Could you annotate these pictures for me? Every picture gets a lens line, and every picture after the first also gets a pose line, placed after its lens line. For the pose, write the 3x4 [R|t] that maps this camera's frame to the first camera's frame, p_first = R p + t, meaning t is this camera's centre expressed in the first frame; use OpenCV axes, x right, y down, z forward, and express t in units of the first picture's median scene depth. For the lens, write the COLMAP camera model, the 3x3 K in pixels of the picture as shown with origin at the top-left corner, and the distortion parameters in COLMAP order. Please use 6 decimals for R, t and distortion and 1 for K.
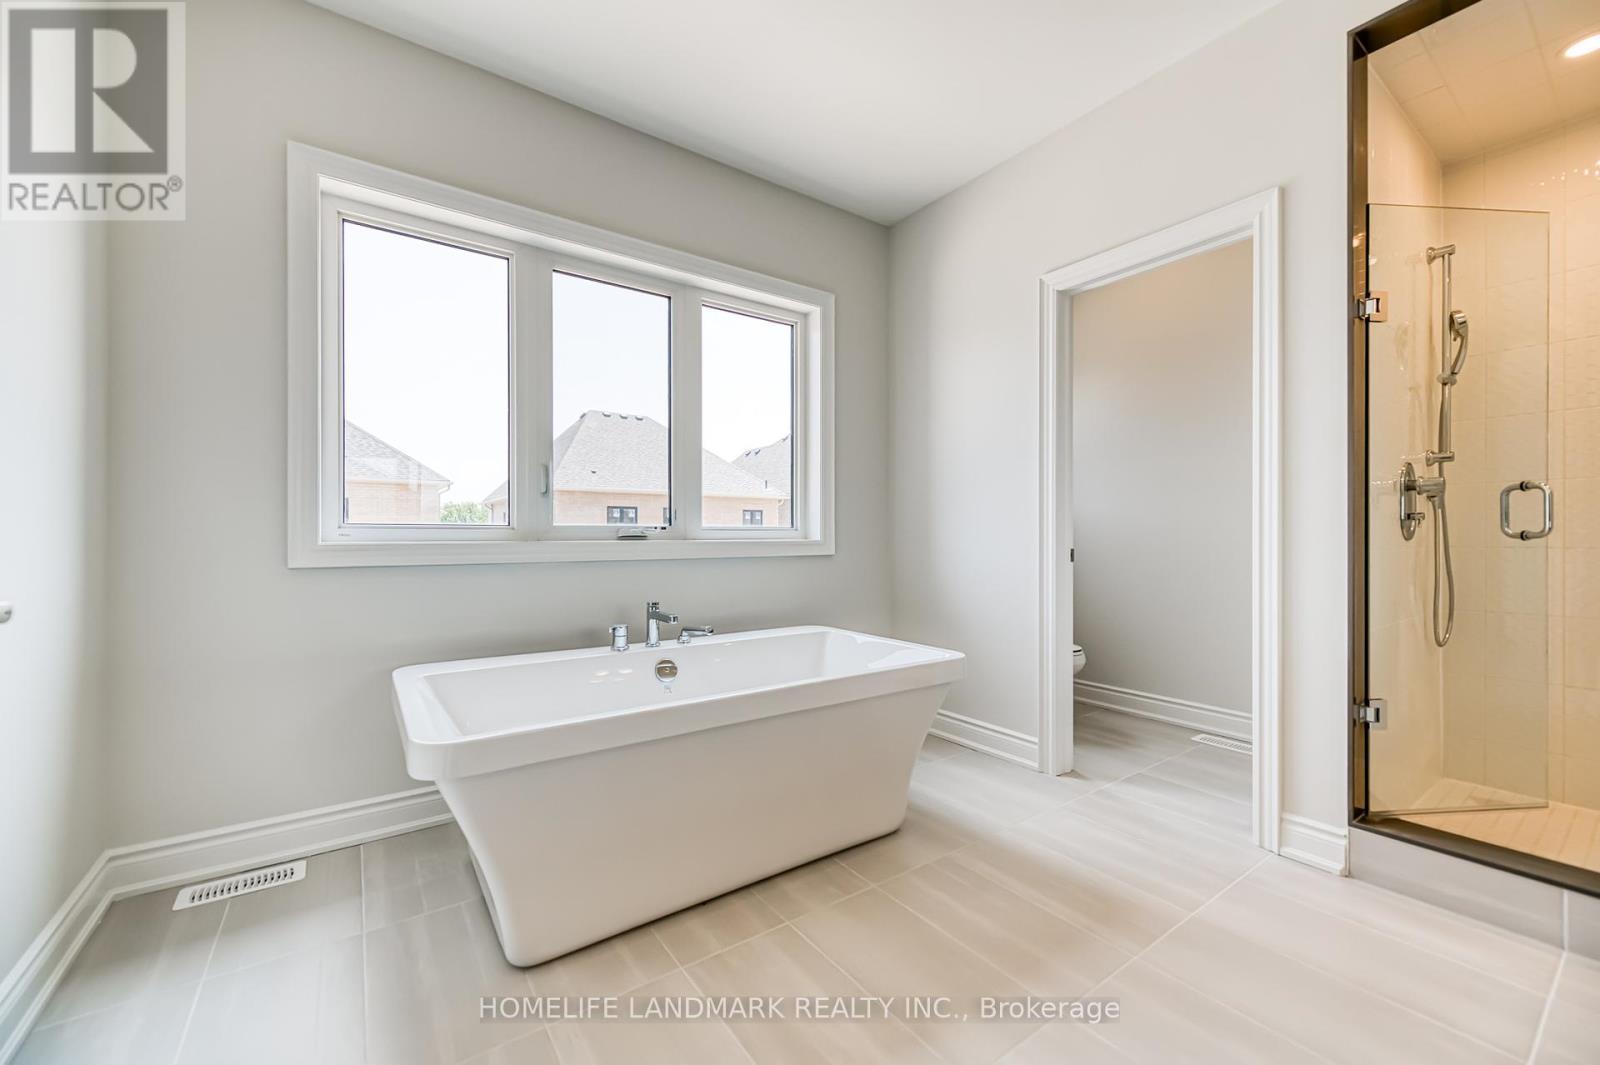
lens RADIAL K [[628.7, 0, 800.0], [0, 628.7, 532.5], [0, 0, 1]] dist [0.000072, -0.000277]
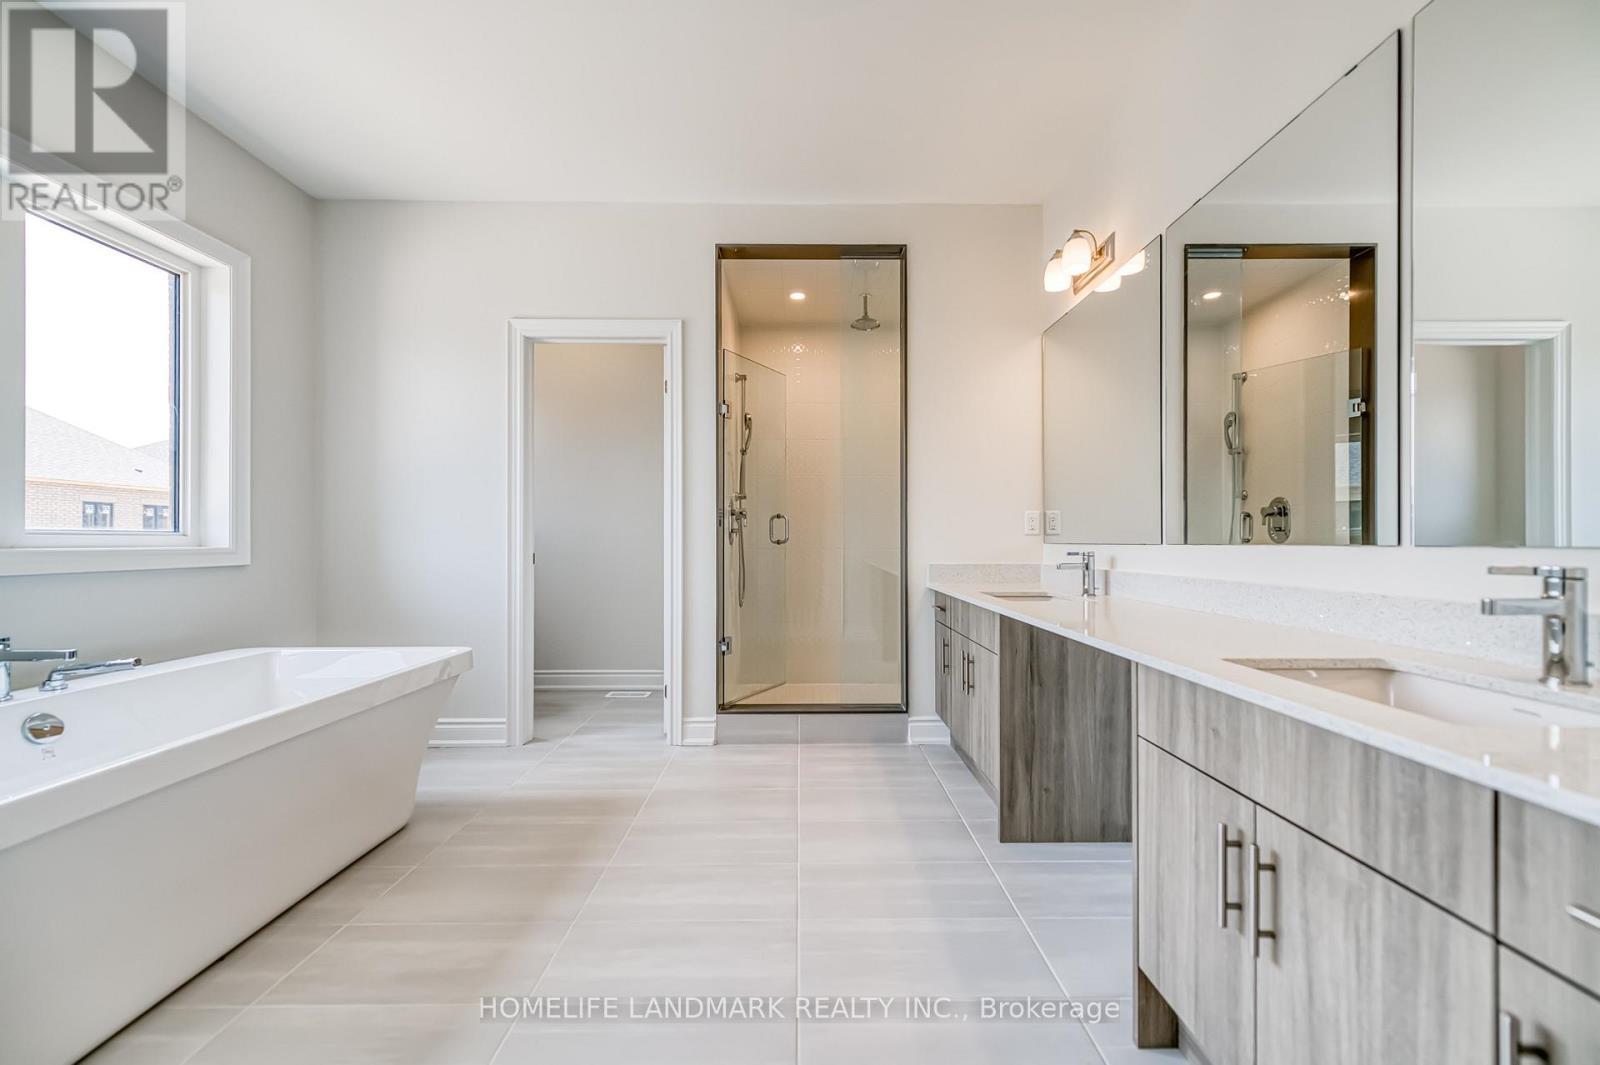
lens RADIAL K [[612.4, 0, 794.0], [0, 612.4, 527.9], [0, 0, 1]] dist [-0.003714, 0.000090]
pose [[0.590733, 0.018831, 0.806647, -0.262529], [-0.003284, 0.999775, -0.020935, 0.000615], [-0.806860, 0.009718, 0.590662, -0.110267]]
